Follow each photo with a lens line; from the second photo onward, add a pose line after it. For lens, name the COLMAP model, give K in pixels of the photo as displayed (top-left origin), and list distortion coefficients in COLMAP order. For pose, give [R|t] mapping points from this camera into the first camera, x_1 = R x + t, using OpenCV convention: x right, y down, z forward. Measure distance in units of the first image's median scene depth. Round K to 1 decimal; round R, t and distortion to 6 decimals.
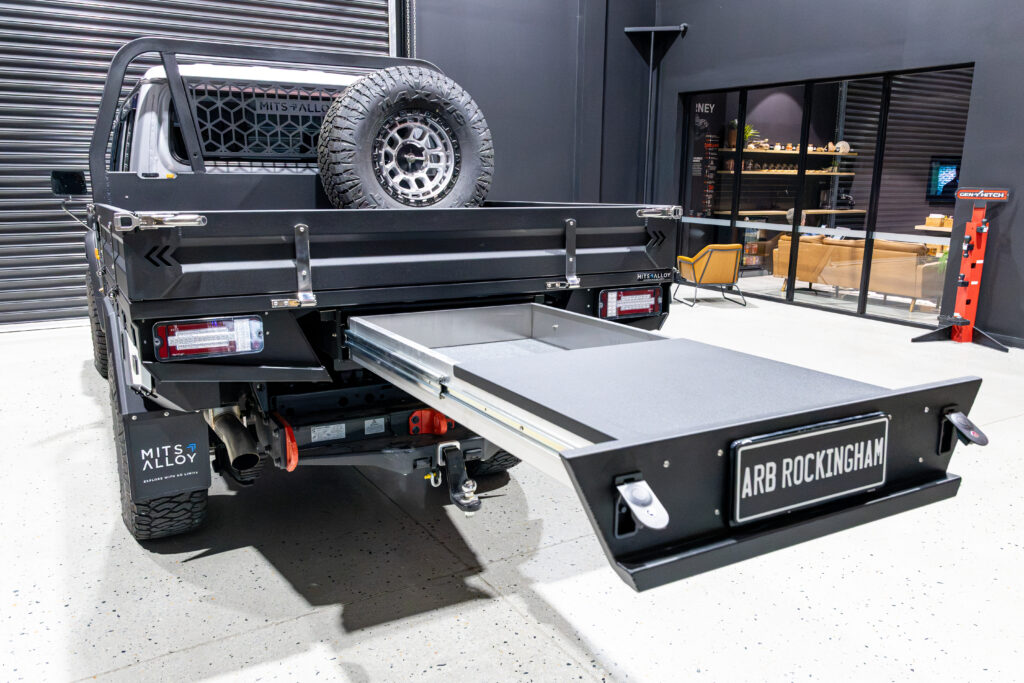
lens RADIAL K [[793.5, 0, 513.9], [0, 793.5, 358.3], [0, 0, 1]] dist [0.000519, 0.003528]
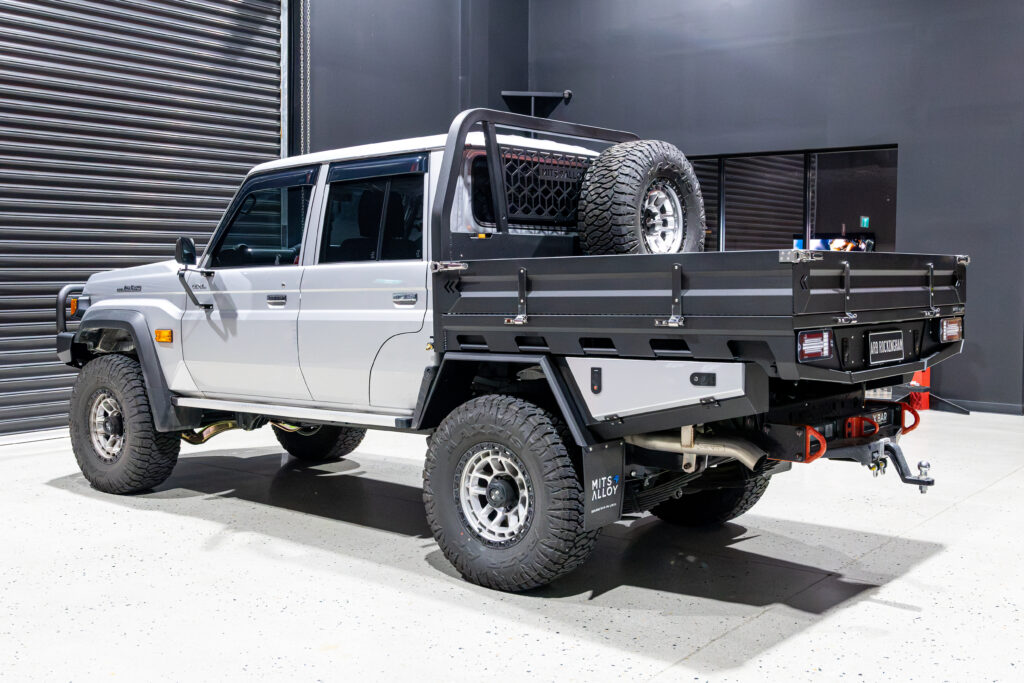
lens RADIAL K [[1124.4, 0, 509.9], [0, 1124.4, 317.5], [0, 0, 1]] dist [-0.011140, 0.000767]
pose [[0.934853, -0.023179, 0.354277, -0.890511], [0.086842, 0.982484, -0.164875, 0.112678], [-0.344250, 0.184900, 0.920491, -0.319697]]
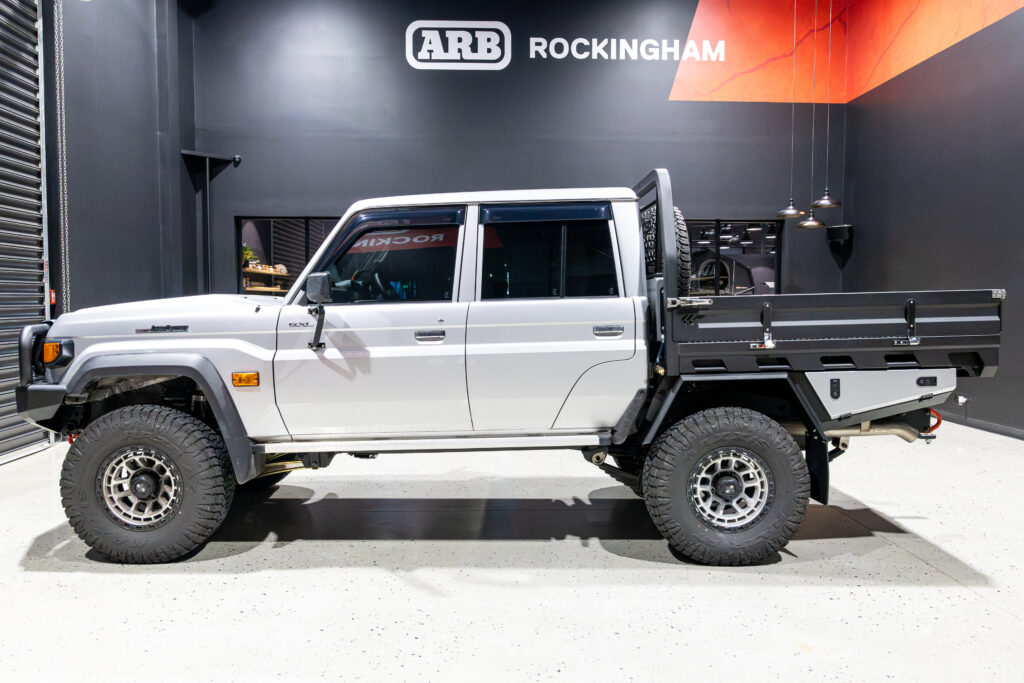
lens RADIAL K [[768.2, 0, 512.0], [0, 768.2, 341.5], [0, 0, 1]] dist [-0.008759, 0.003101]
pose [[0.493779, -0.056508, 0.867749, -1.533086], [0.203646, 0.977651, -0.052217, -0.112270], [-0.845406, 0.202497, 0.494251, 0.607207]]
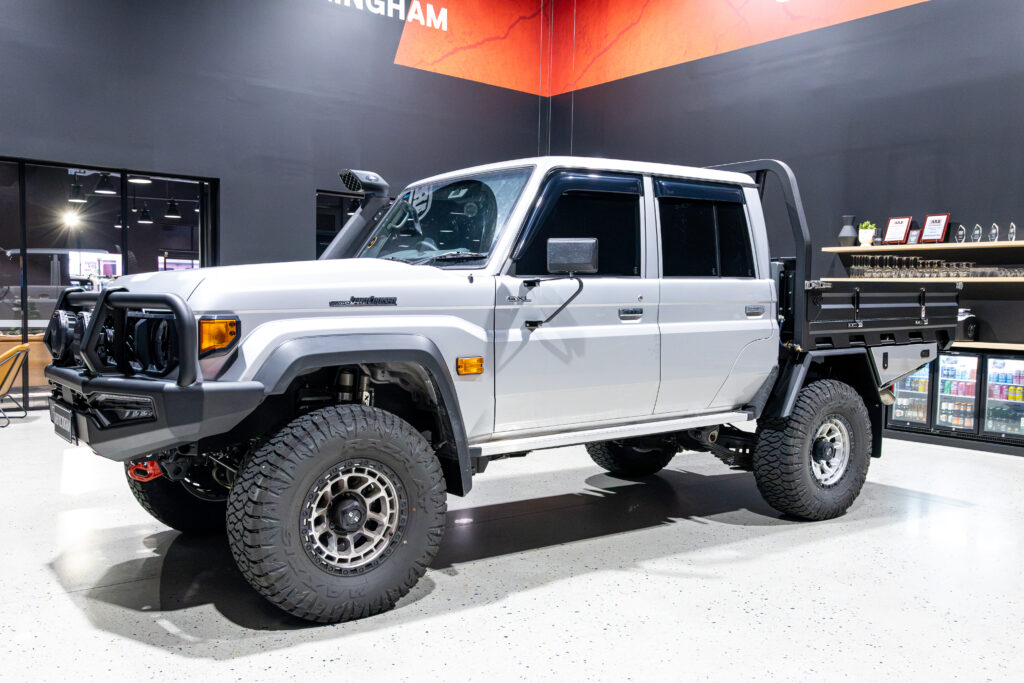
lens RADIAL K [[894.9, 0, 515.5], [0, 894.9, 366.9], [0, 0, 1]] dist [0.000783, -0.001790]
pose [[-0.126752, -0.084097, 0.988363, -1.794762], [0.204877, 0.972695, 0.109038, -0.293941], [-0.970546, 0.216314, -0.106062, 1.538082]]
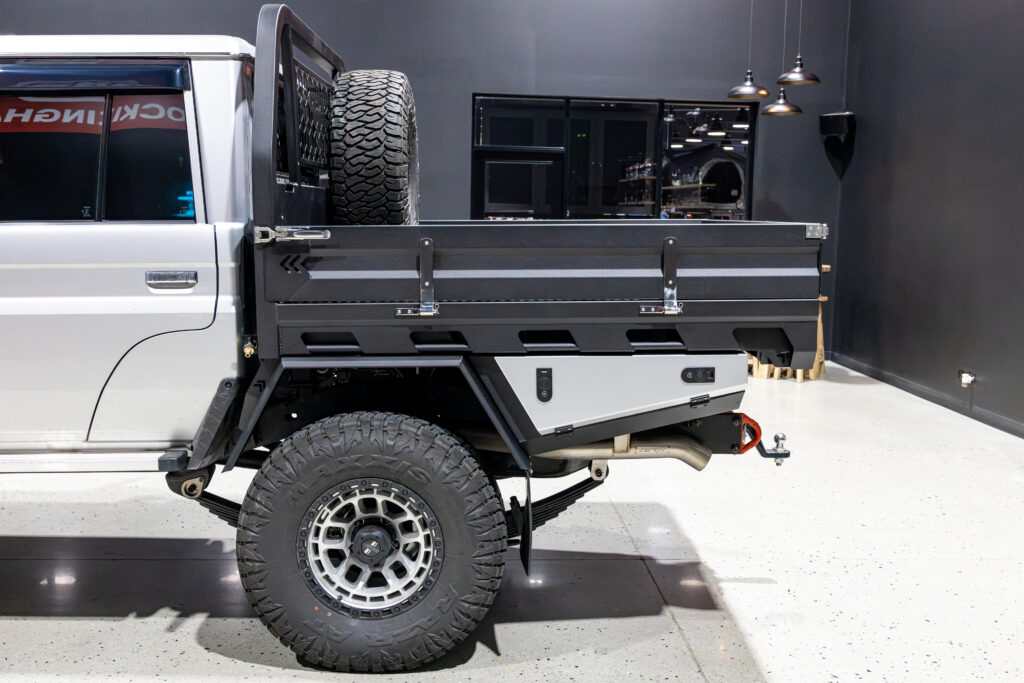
lens RADIAL K [[1072.3, 0, 533.9], [0, 1072.3, 337.5], [0, 0, 1]] dist [-0.010738, -0.006373]
pose [[0.466322, -0.103985, 0.878482, -1.167240], [0.186452, 0.982312, 0.017302, -0.067344], [-0.864742, 0.155726, 0.477462, 0.342143]]
